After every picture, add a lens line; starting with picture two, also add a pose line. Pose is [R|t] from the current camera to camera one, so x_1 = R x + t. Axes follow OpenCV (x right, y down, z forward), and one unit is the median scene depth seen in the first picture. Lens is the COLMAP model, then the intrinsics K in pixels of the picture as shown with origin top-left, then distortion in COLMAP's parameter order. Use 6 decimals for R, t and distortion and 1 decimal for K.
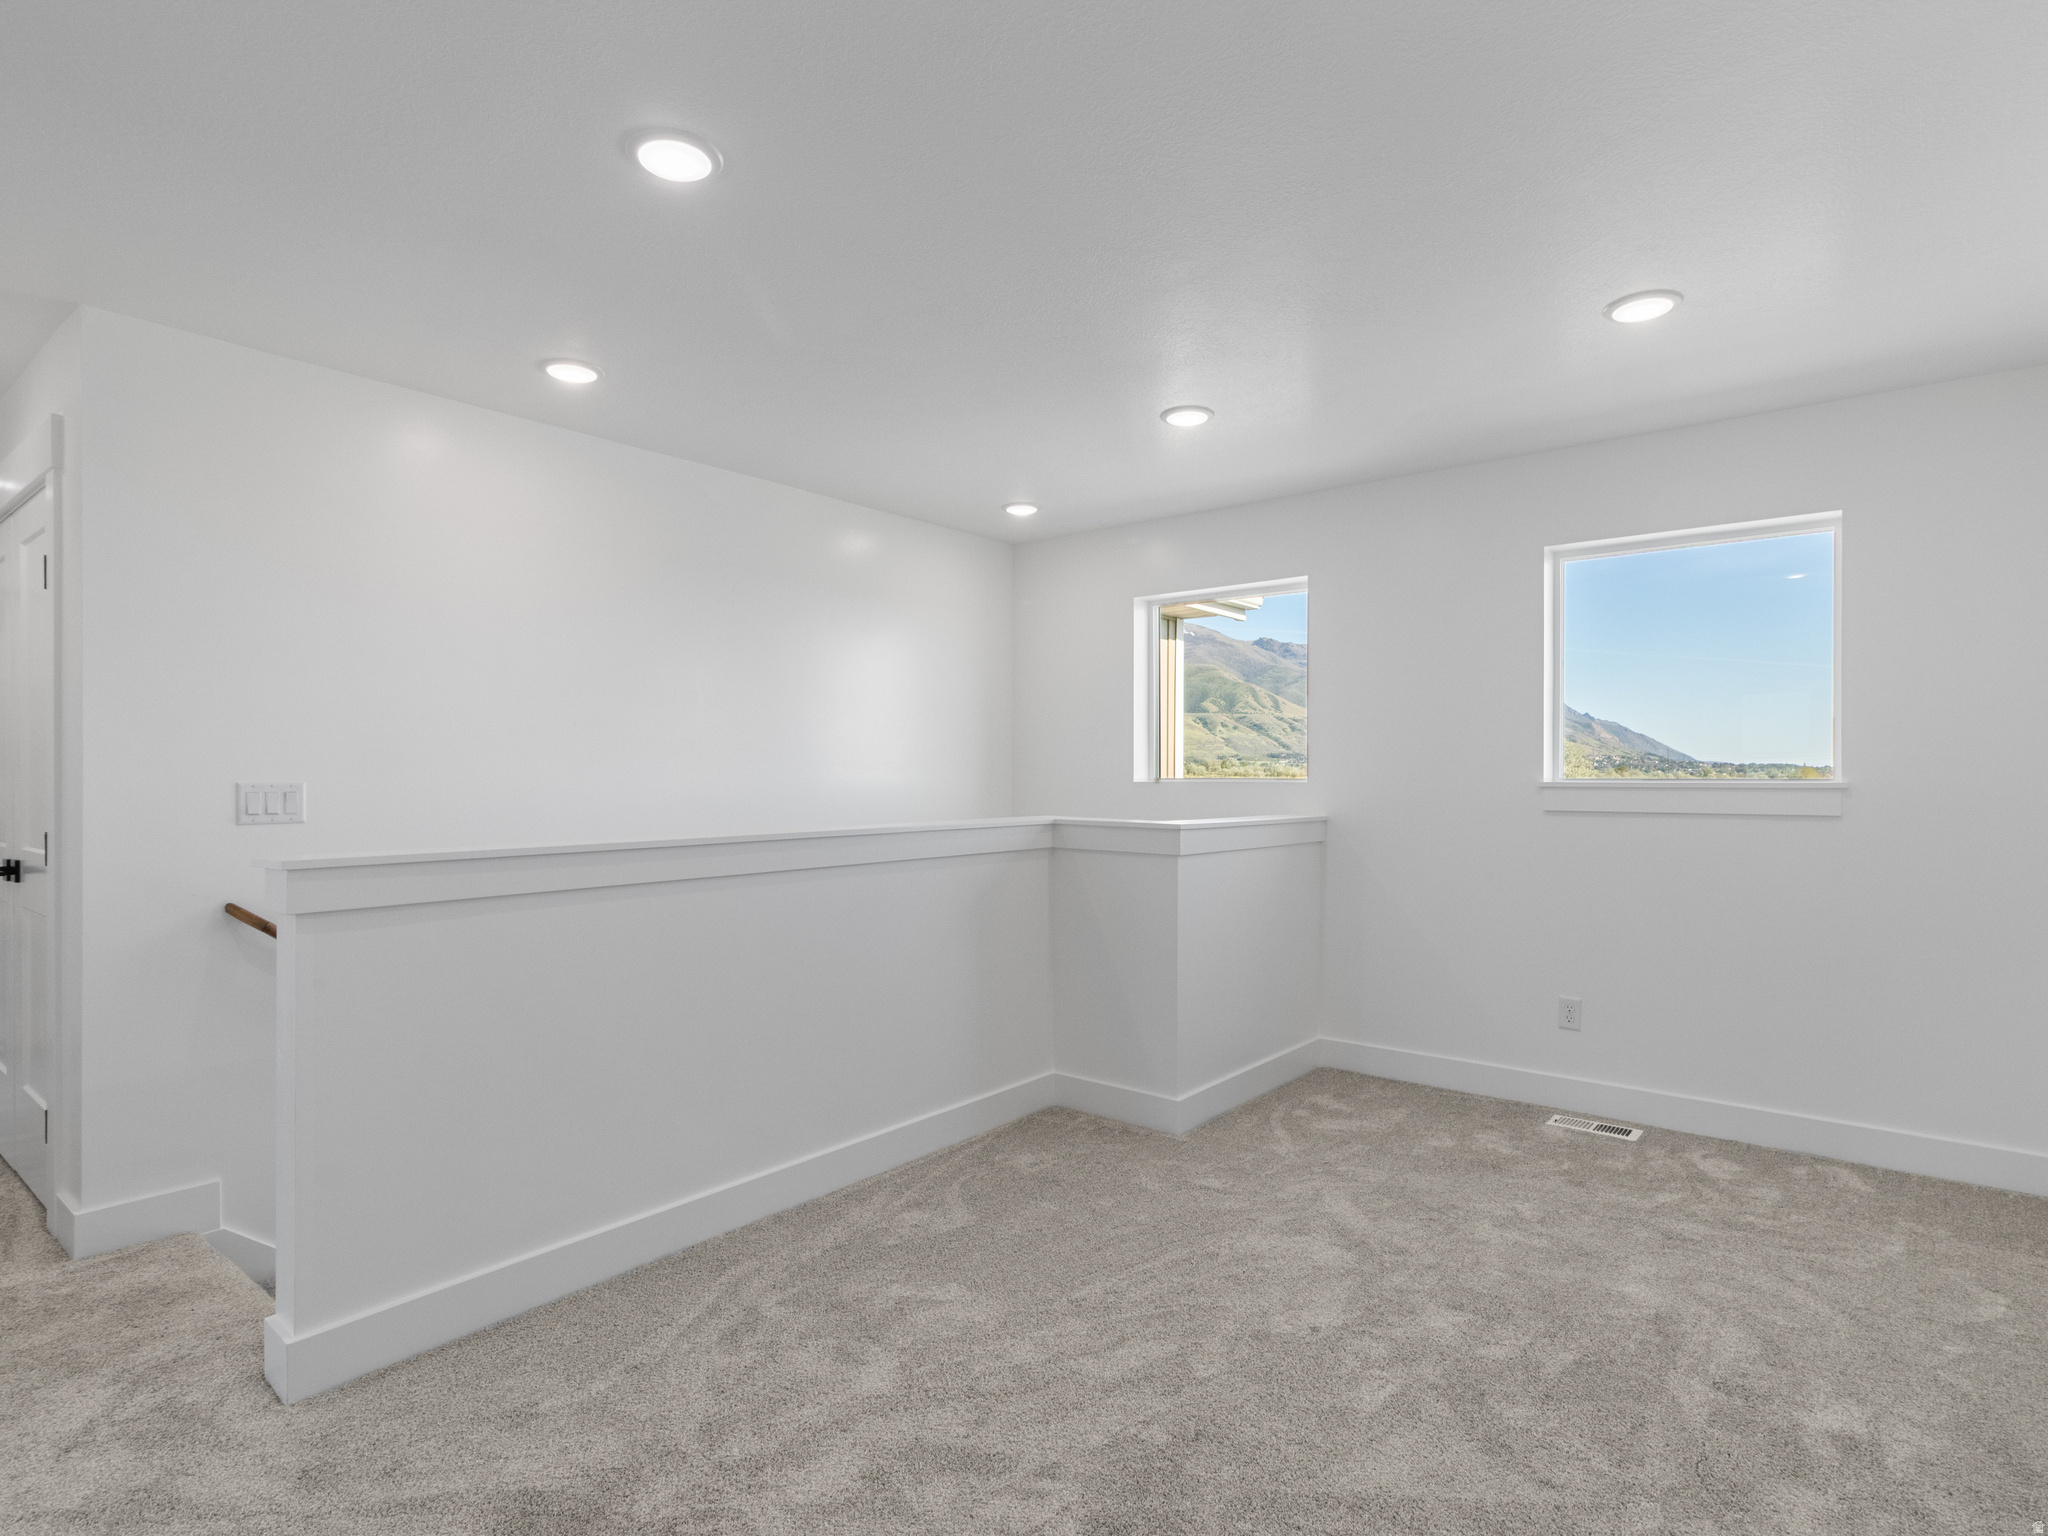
lens RADIAL K [[1096.0, 0, 1024.0], [0, 1096.0, 768.0], [0, 0, 1]] dist [0.001589, 0.001166]
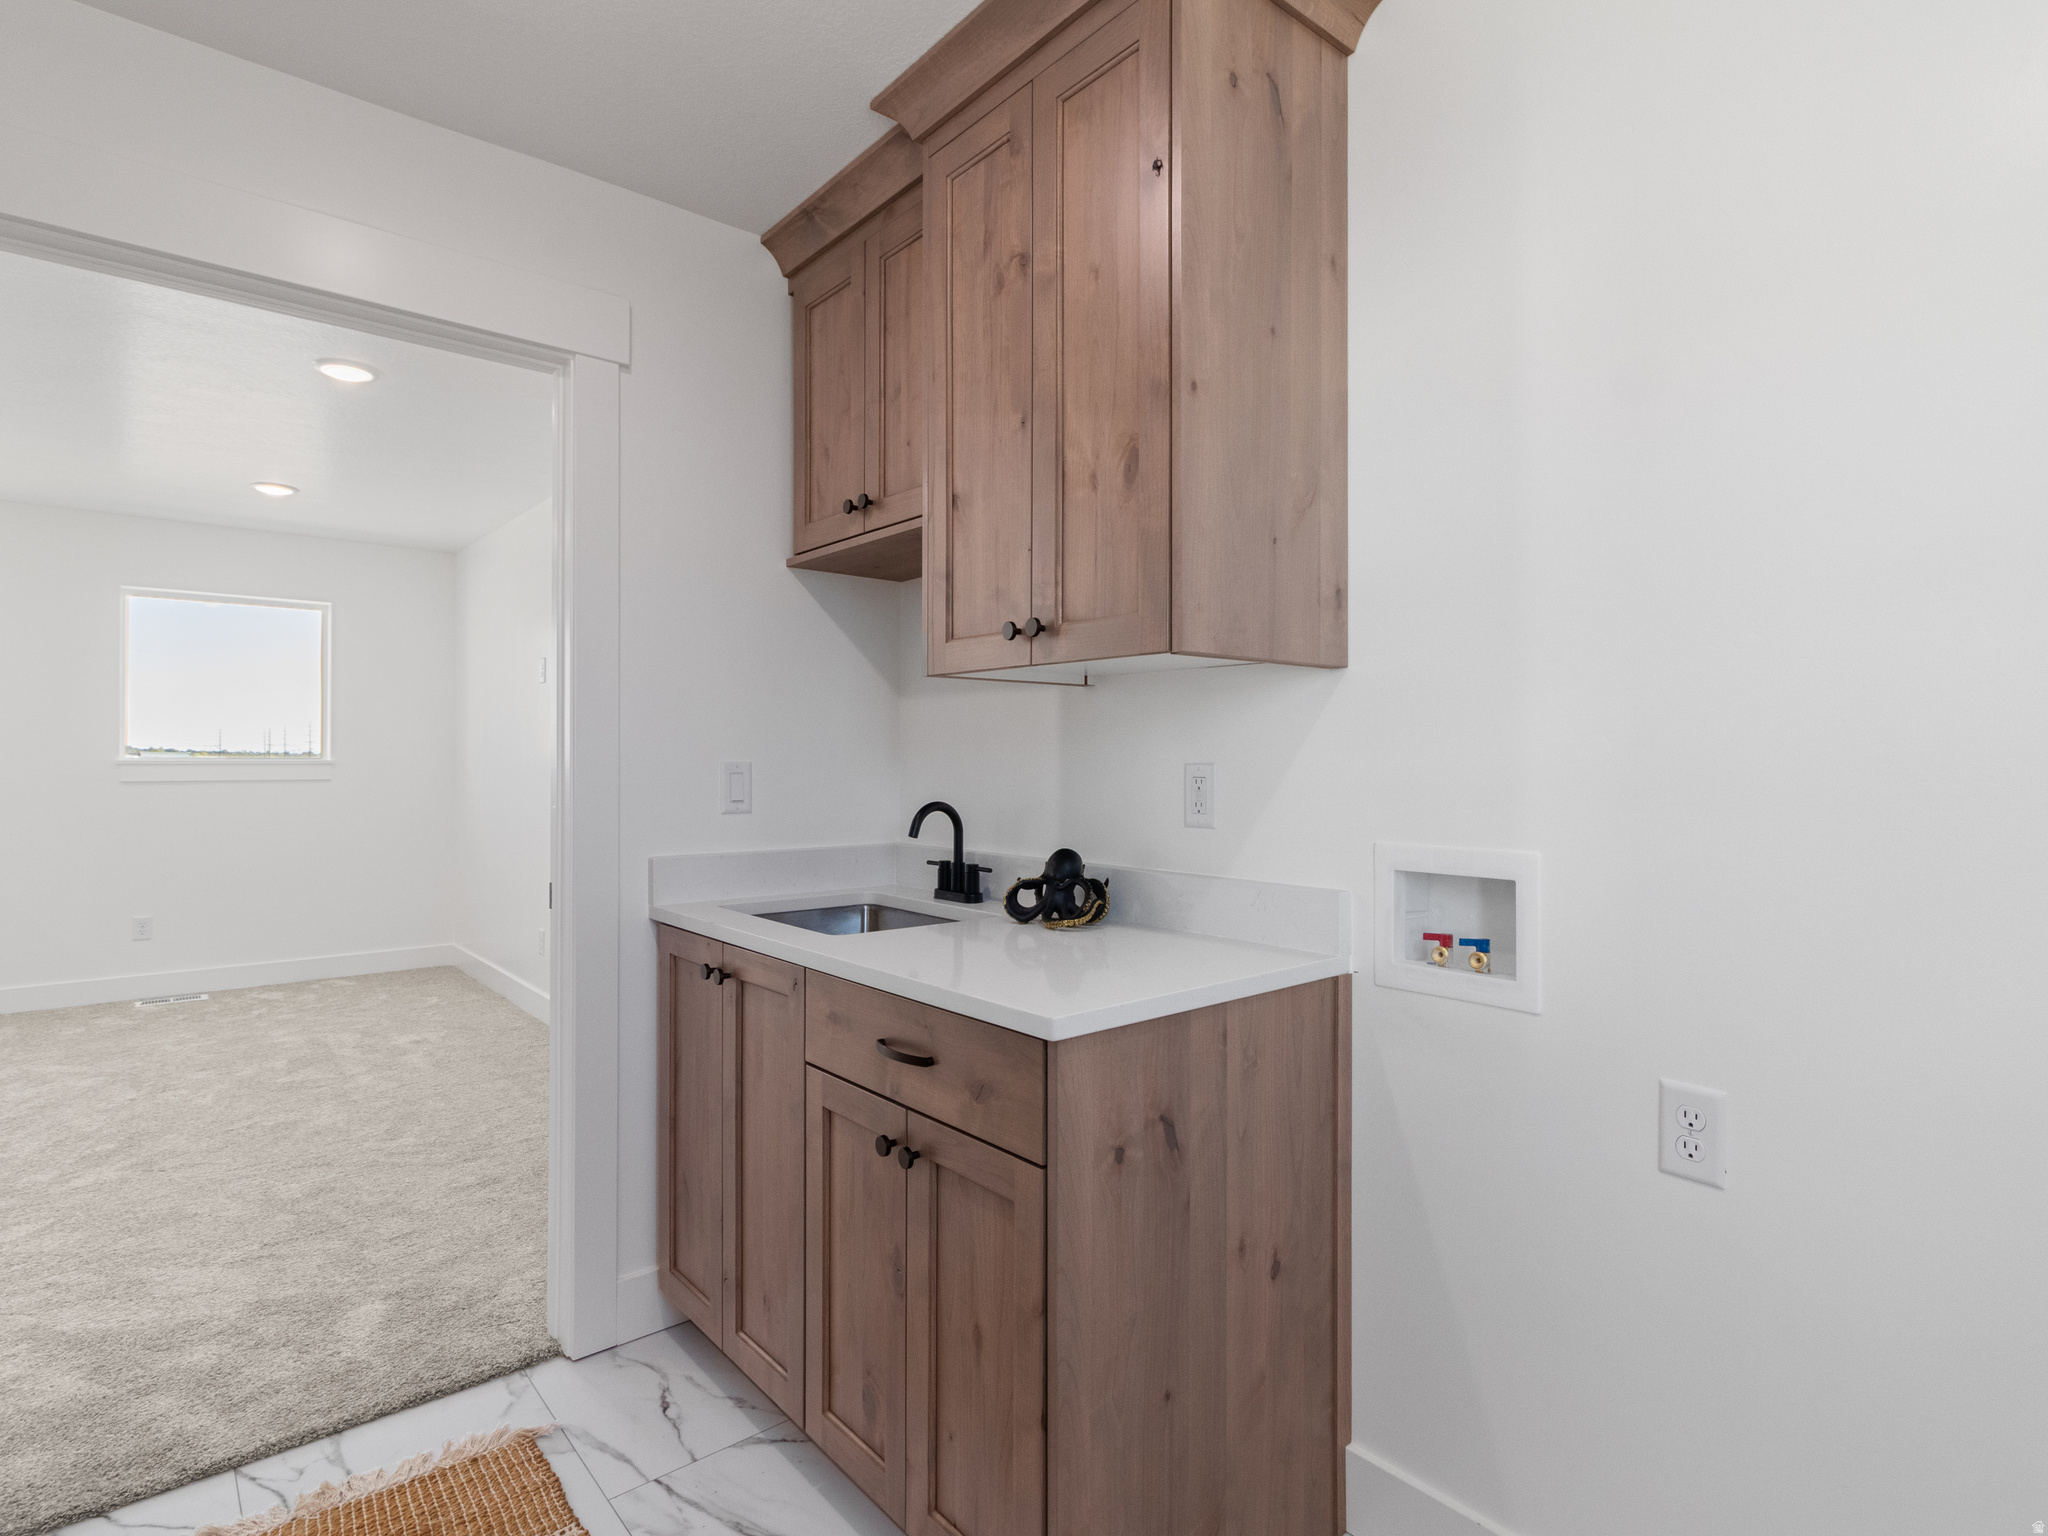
lens RADIAL K [[1091.9, 0, 1020.9], [0, 1091.9, 741.4], [0, 0, 1]] dist [0.001406, 0.000737]
pose [[0.205527, 0.013343, 0.978560, -0.704301], [-0.007627, 0.999899, -0.012032, -0.003362], [-0.978622, -0.004991, 0.205608, -0.407588]]
